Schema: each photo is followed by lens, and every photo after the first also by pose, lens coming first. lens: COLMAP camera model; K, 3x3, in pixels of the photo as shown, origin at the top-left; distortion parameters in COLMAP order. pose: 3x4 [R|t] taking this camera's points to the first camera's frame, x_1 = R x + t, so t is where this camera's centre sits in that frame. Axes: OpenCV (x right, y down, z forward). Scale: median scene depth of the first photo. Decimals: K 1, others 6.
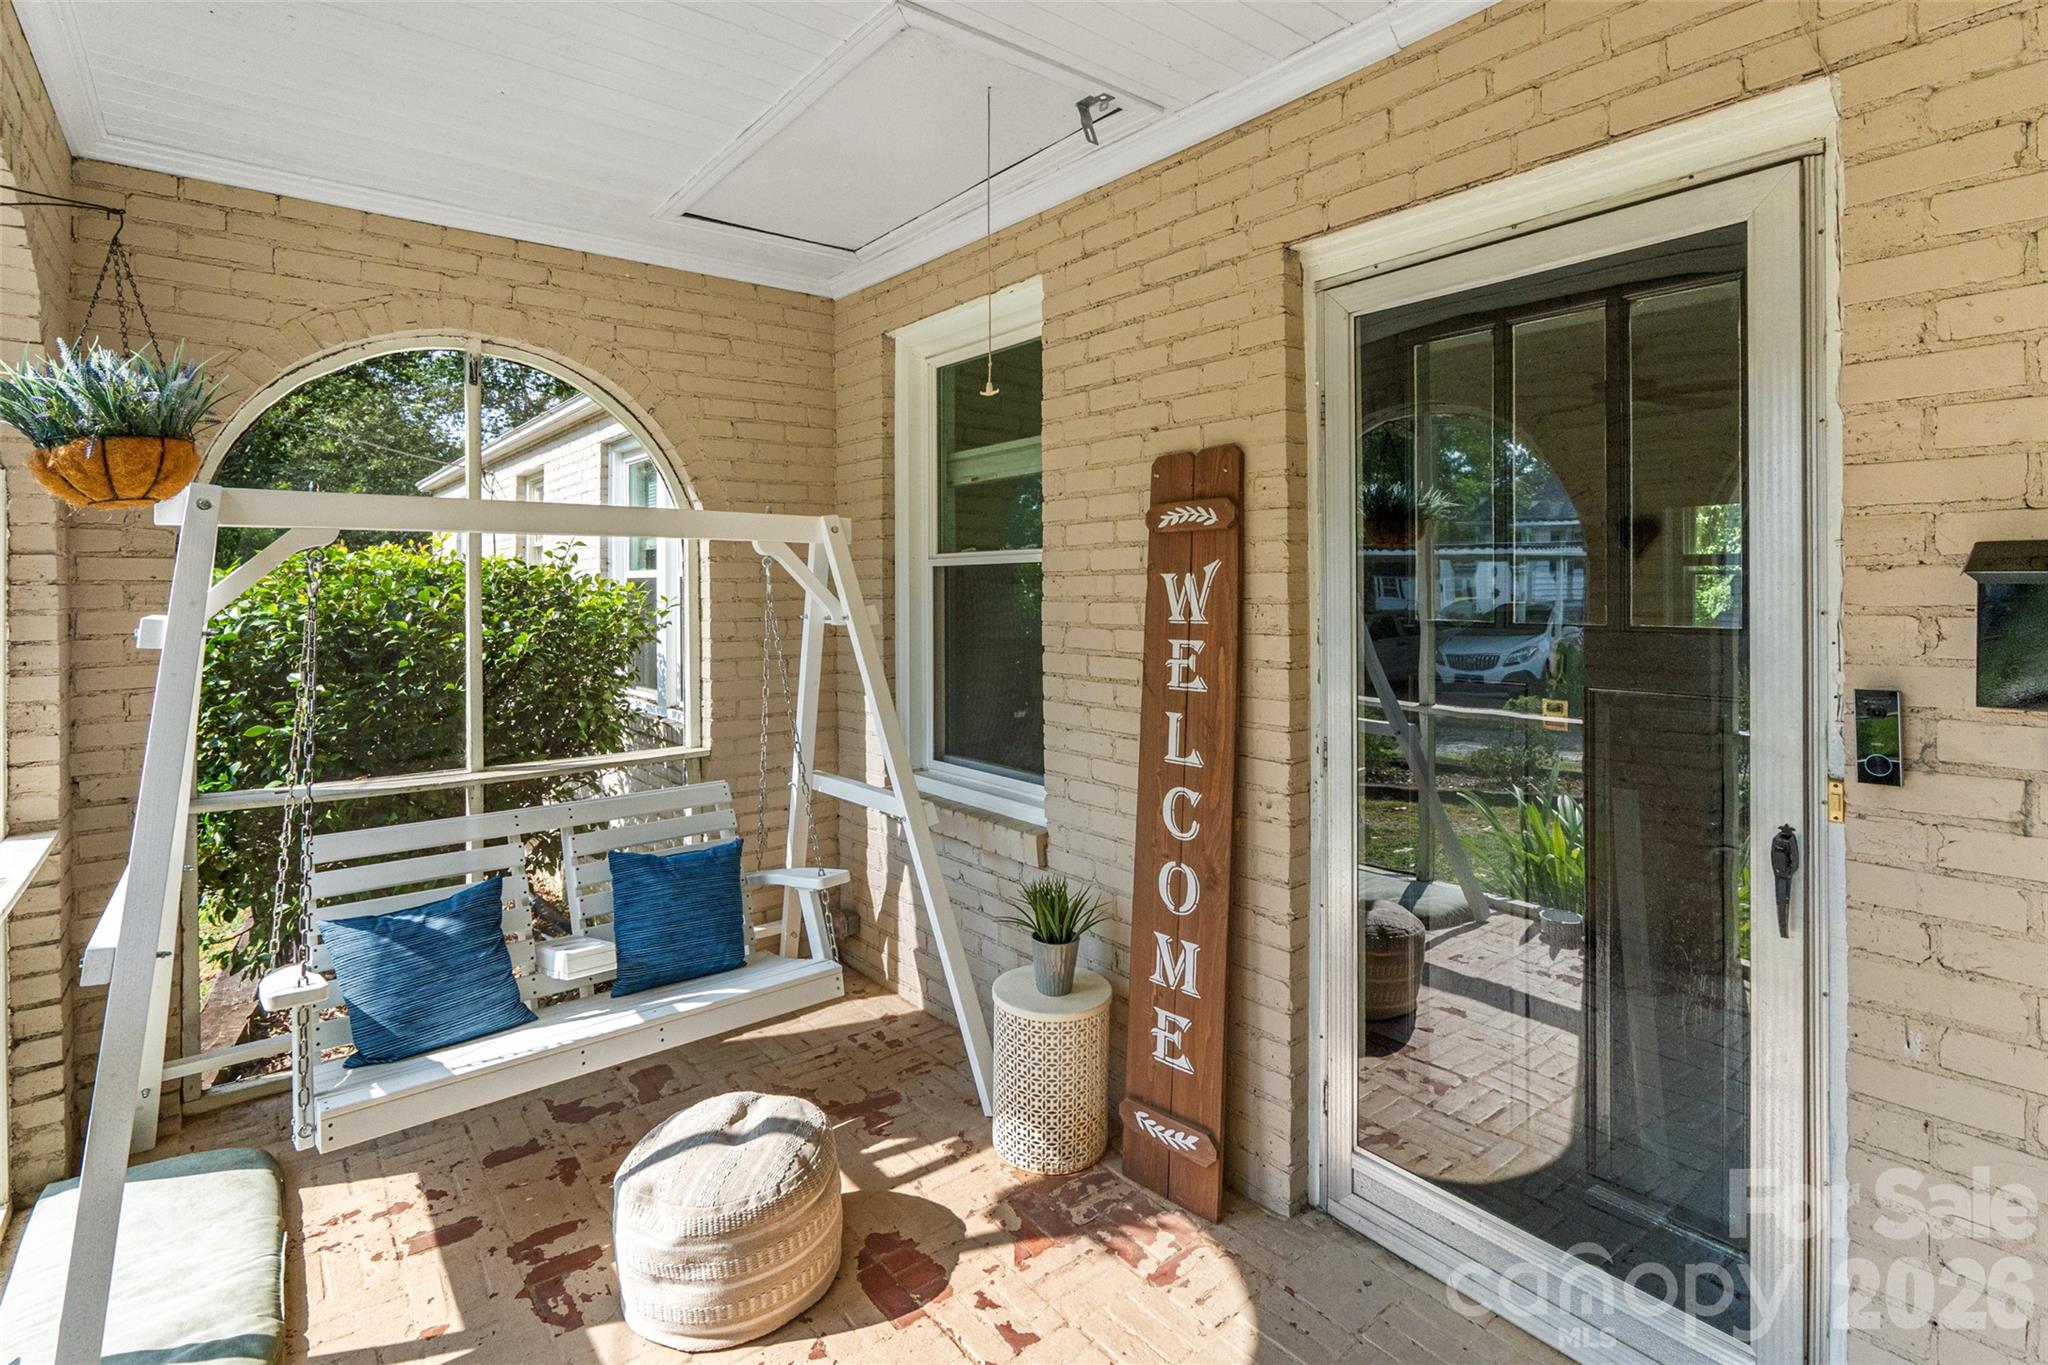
lens RADIAL K [[988.8, 0, 1030.3], [0, 988.8, 611.4], [0, 0, 1]] dist [0.000616, 0.000595]
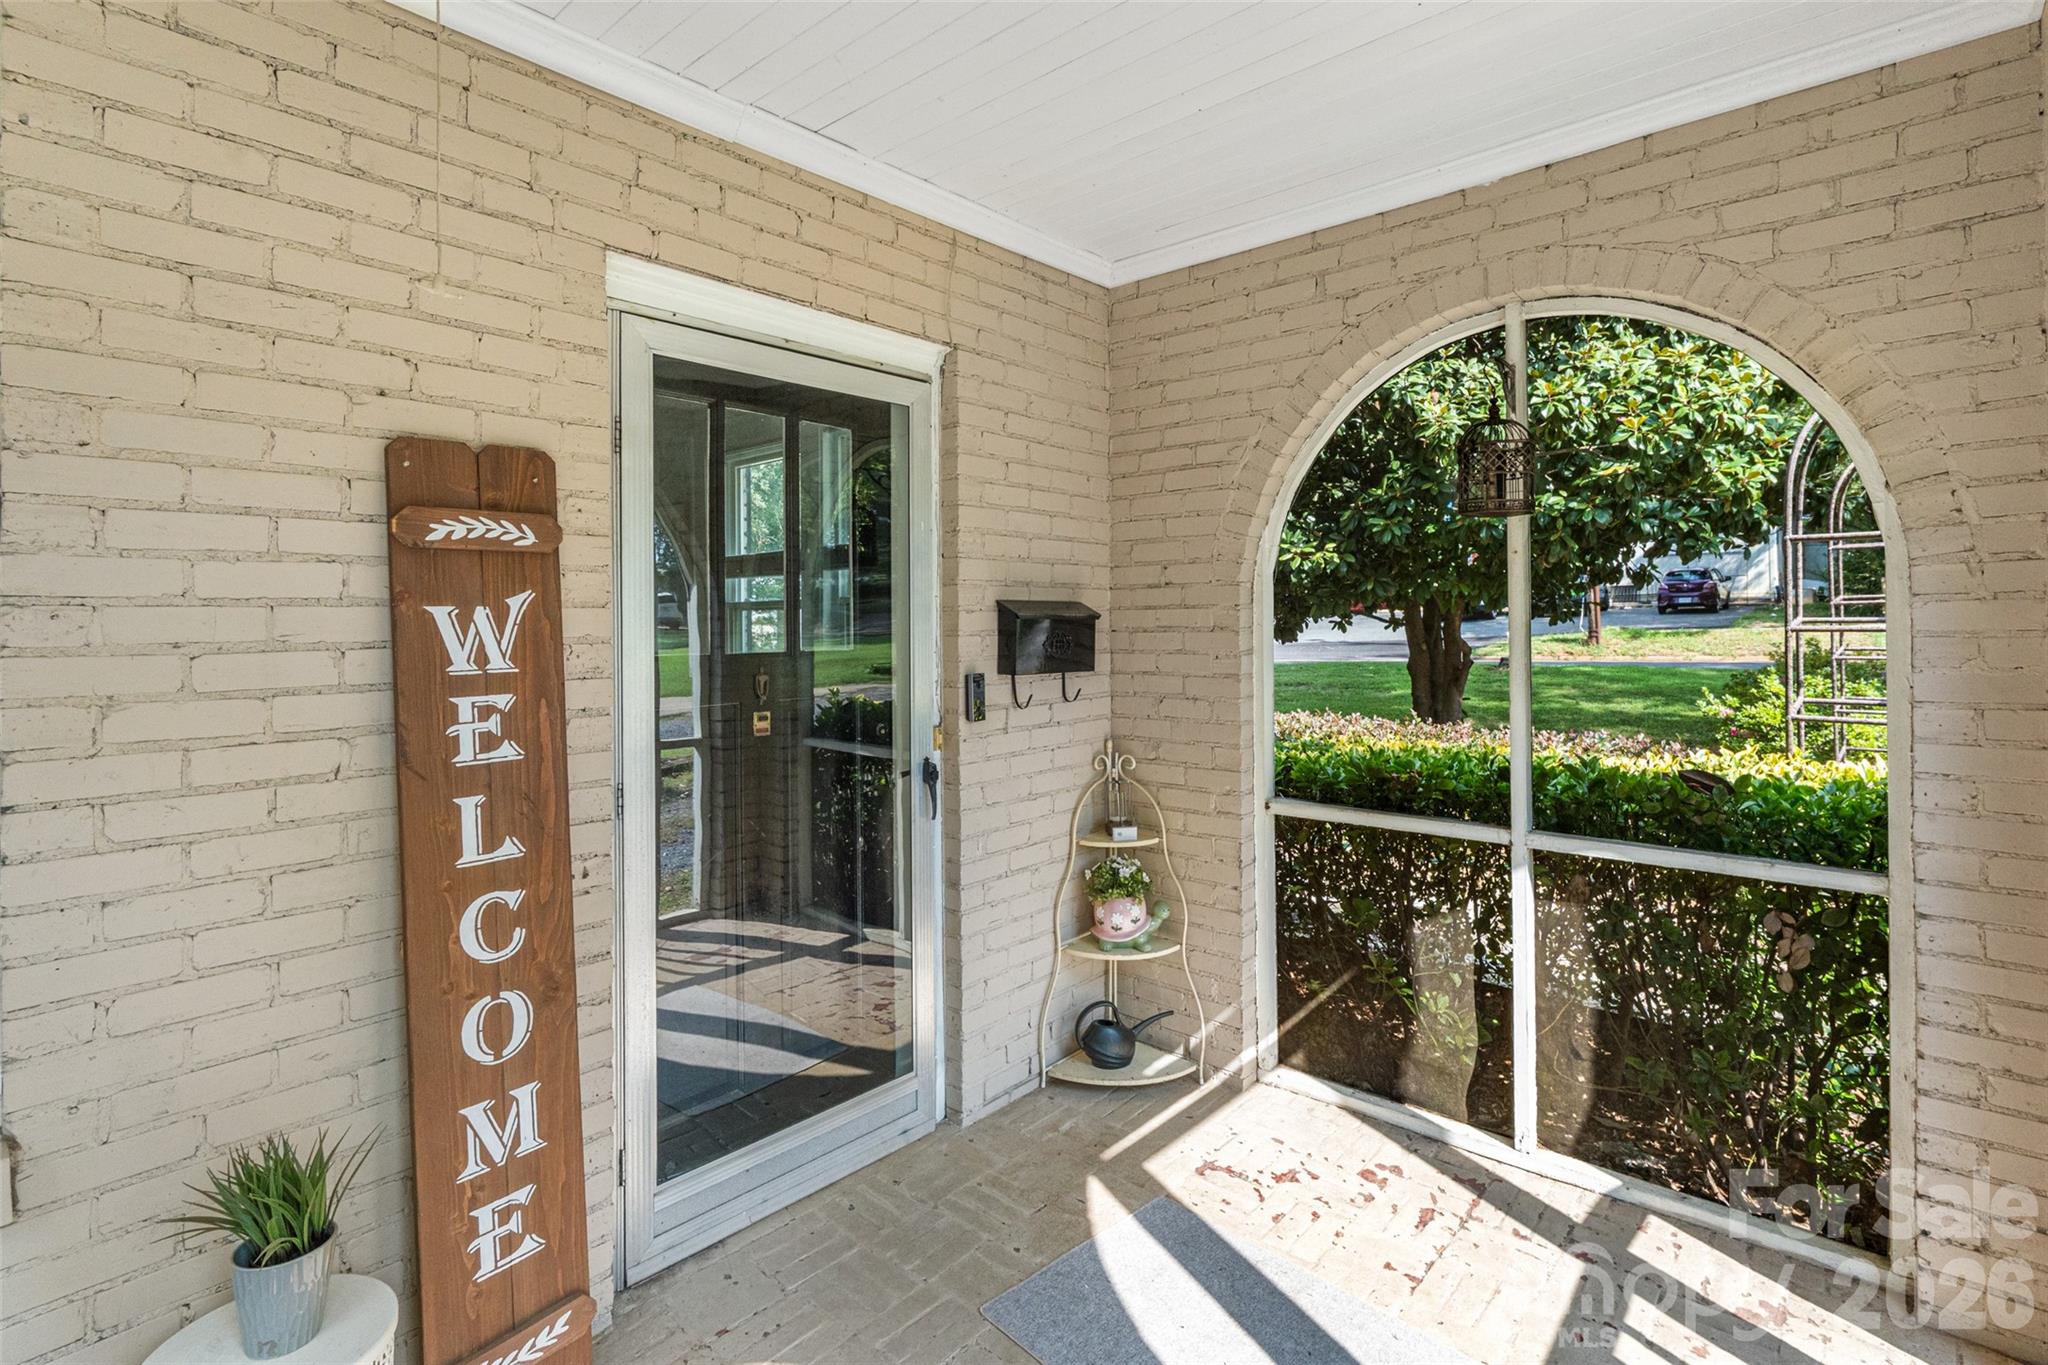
lens RADIAL K [[969.5, 0, 1023.2], [0, 969.5, 655.9], [0, 0, 1]] dist [0.001813, 0.000328]
pose [[-0.152098, -0.024548, 0.988060, -0.622142], [0.040471, 0.998698, 0.031043, -0.007228], [-0.987536, 0.044709, -0.150907, 0.698912]]
